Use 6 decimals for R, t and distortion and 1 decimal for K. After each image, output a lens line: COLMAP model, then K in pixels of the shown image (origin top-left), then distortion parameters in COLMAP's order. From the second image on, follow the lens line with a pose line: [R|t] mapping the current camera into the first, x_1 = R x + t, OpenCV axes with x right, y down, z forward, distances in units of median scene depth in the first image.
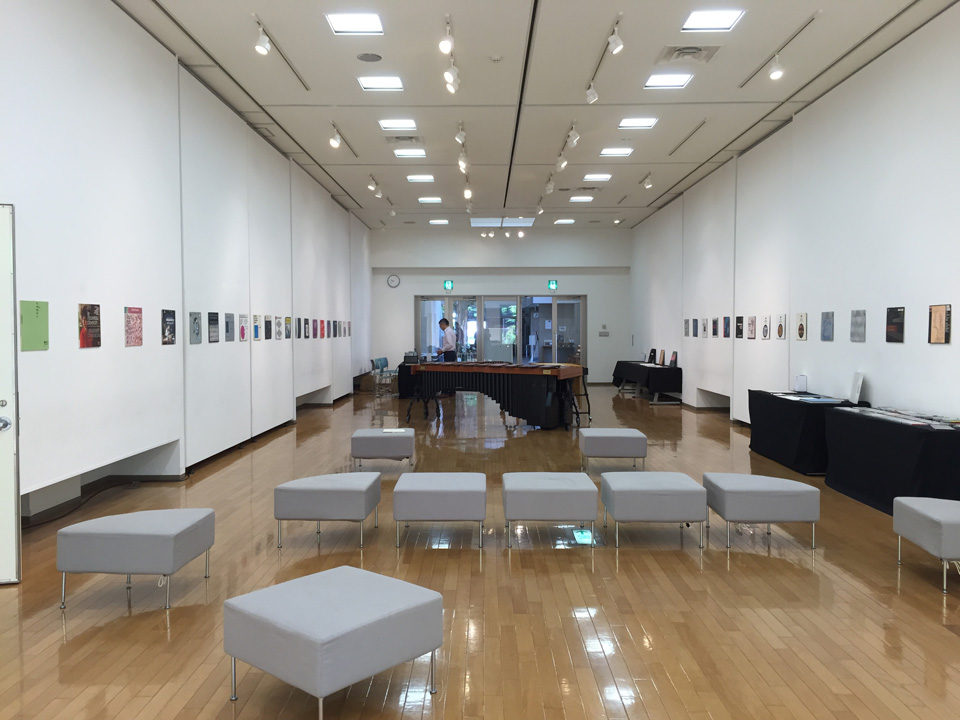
lens RADIAL K [[810.5, 0, 480.0], [0, 810.5, 360.0], [0, 0, 1]] dist [0.076197, -0.101604]
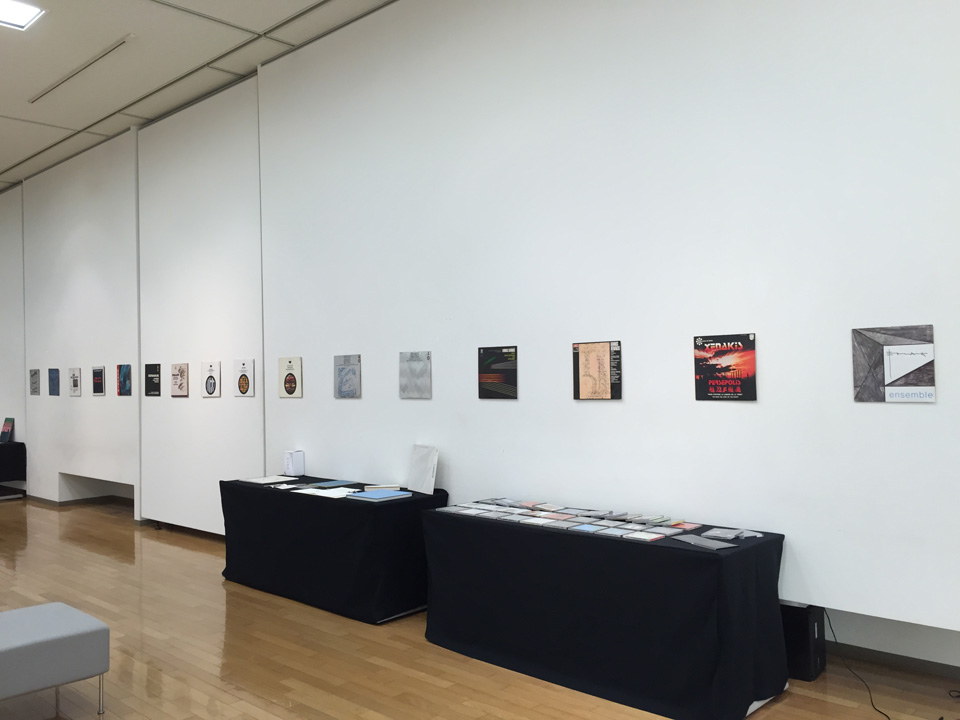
lens RADIAL K [[810.5, 0, 480.0], [0, 810.5, 360.0], [0, 0, 1]] dist [0.076197, -0.101604]
pose [[0.675452, 0.002997, 0.737397, 0.006467], [0.043606, 0.998079, -0.043999, -0.018314], [-0.736113, 0.061874, 0.674025, 0.417143]]
